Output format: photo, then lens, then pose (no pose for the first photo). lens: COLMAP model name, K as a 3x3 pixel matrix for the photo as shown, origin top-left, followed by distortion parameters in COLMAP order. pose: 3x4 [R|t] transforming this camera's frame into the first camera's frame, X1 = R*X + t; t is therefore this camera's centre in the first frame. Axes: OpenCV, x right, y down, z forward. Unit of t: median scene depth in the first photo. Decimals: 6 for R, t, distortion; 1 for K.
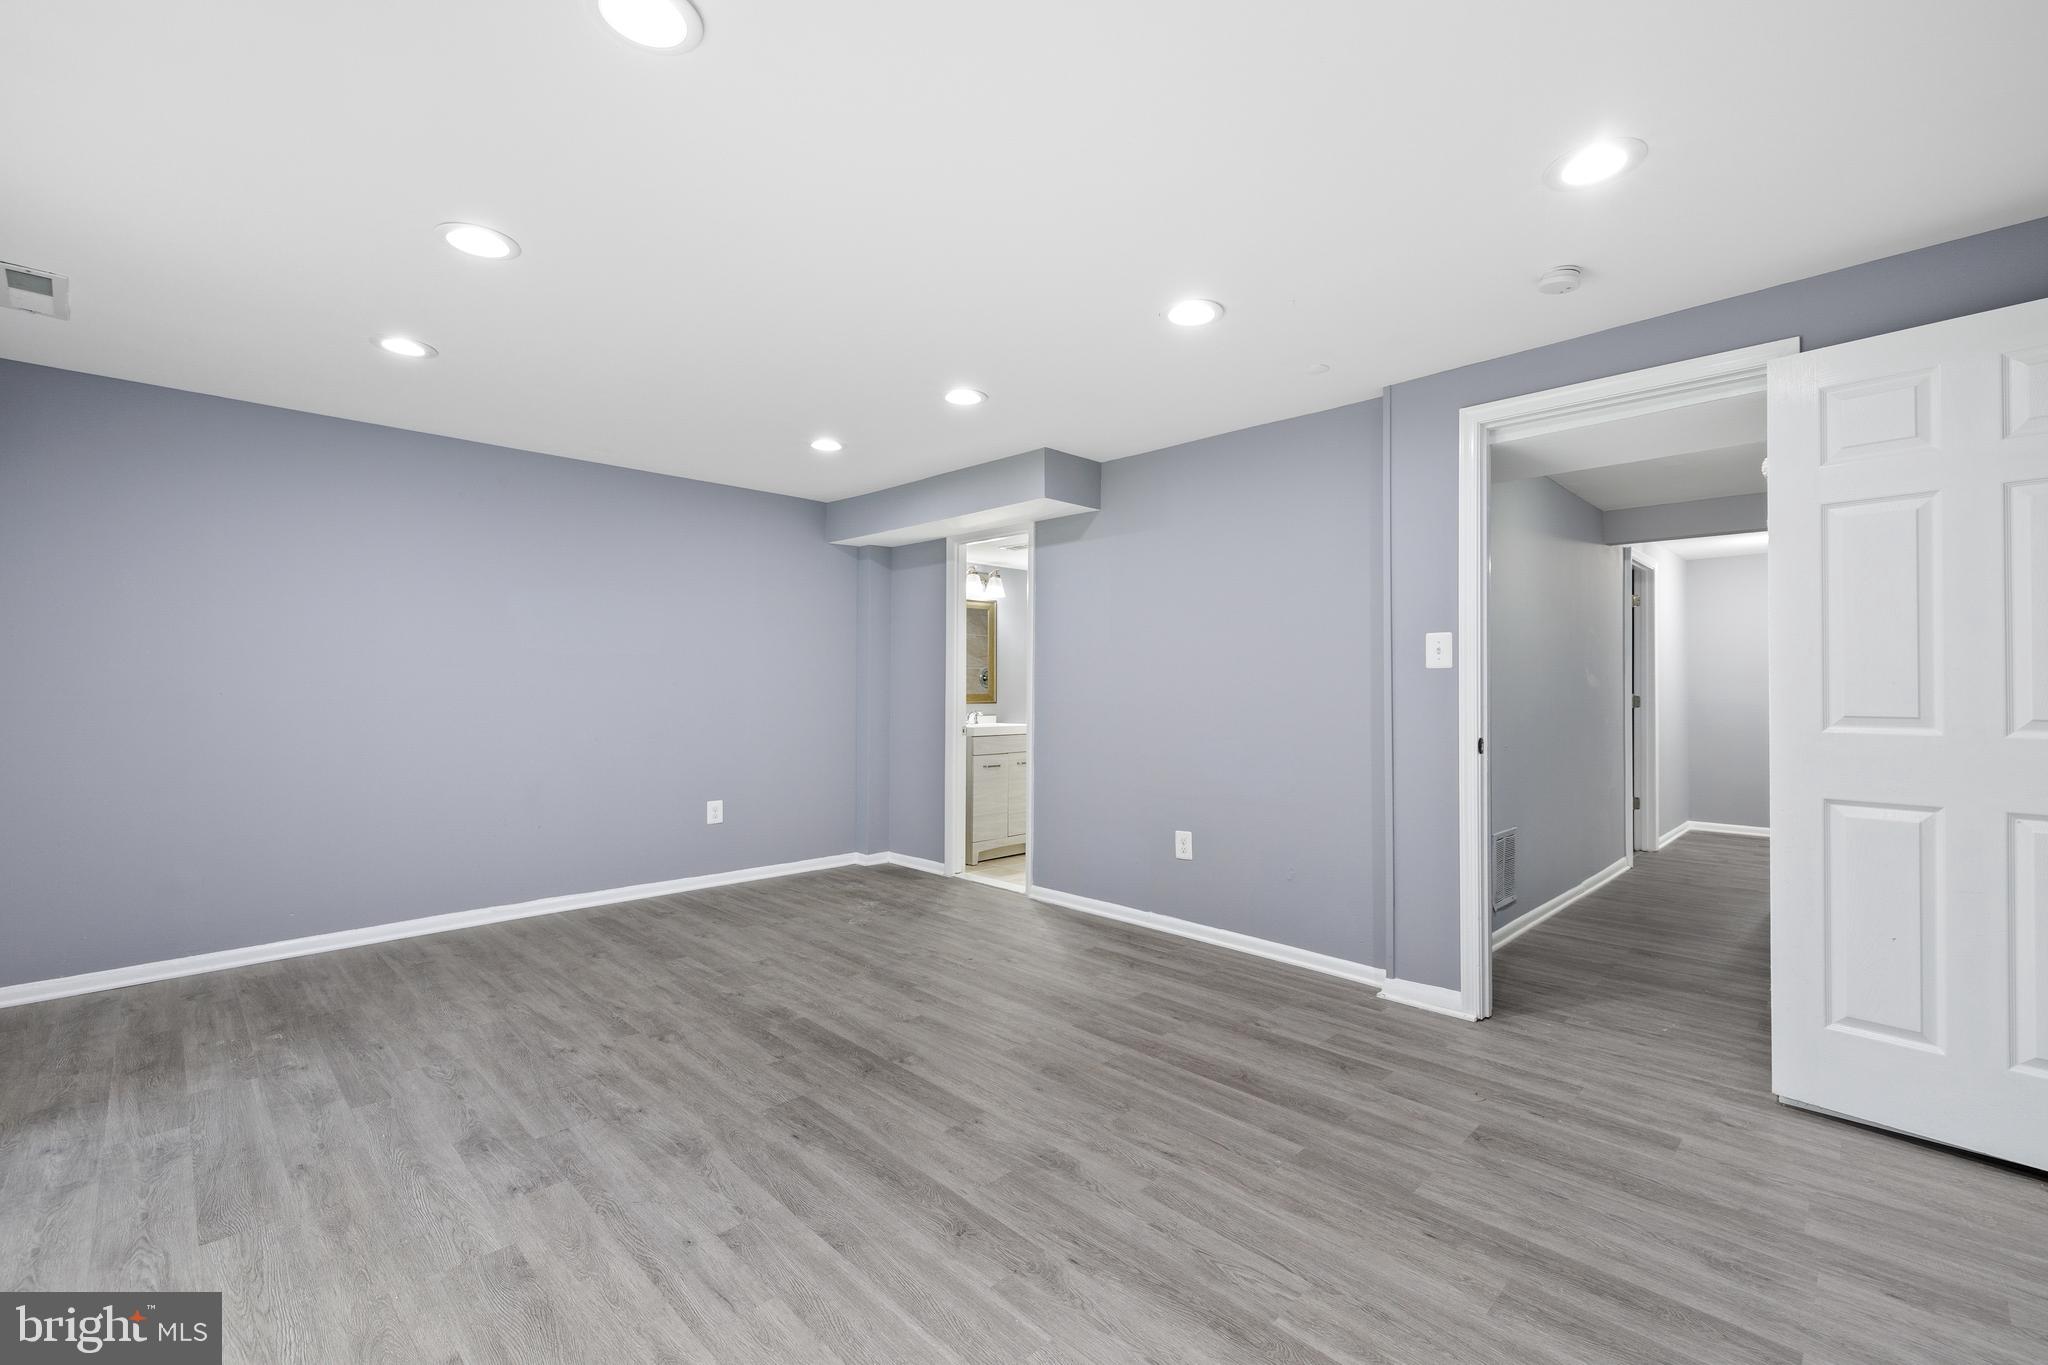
lens RADIAL K [[863.7, 0, 1024.9], [0, 863.7, 675.3], [0, 0, 1]] dist [-0.000006, -0.000334]
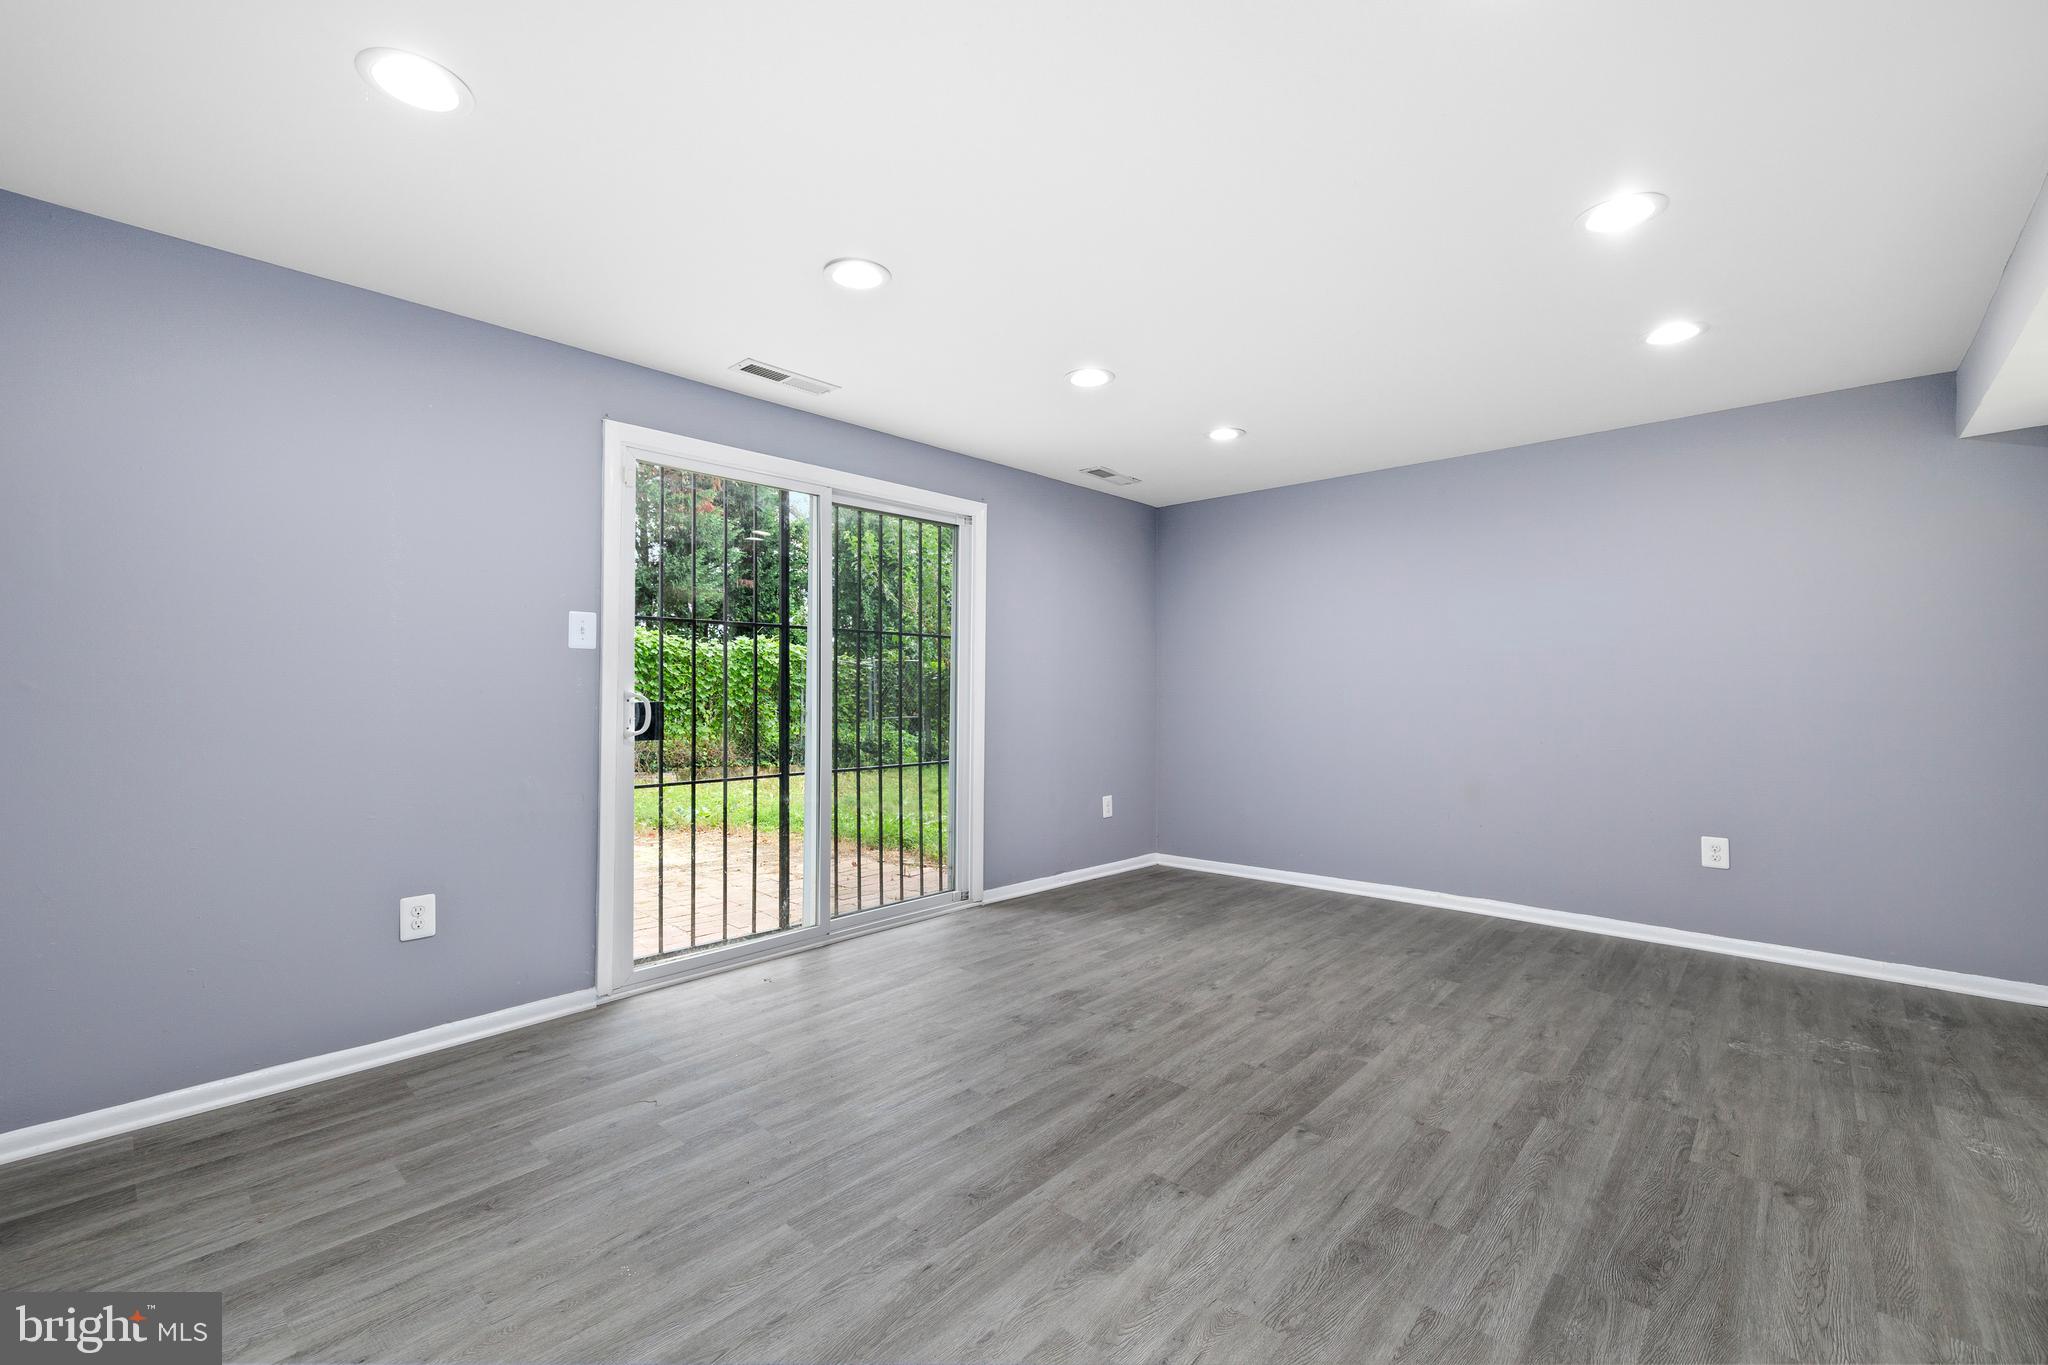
lens RADIAL K [[863.7, 0, 1021.7], [0, 863.7, 687.7], [0, 0, 1]] dist [-0.000006, -0.000334]
pose [[0.041883, -0.005756, -0.999106, 0.658399], [0.015851, 0.999861, -0.005096, 0.019415], [0.998997, -0.015624, 0.041969, 0.682171]]
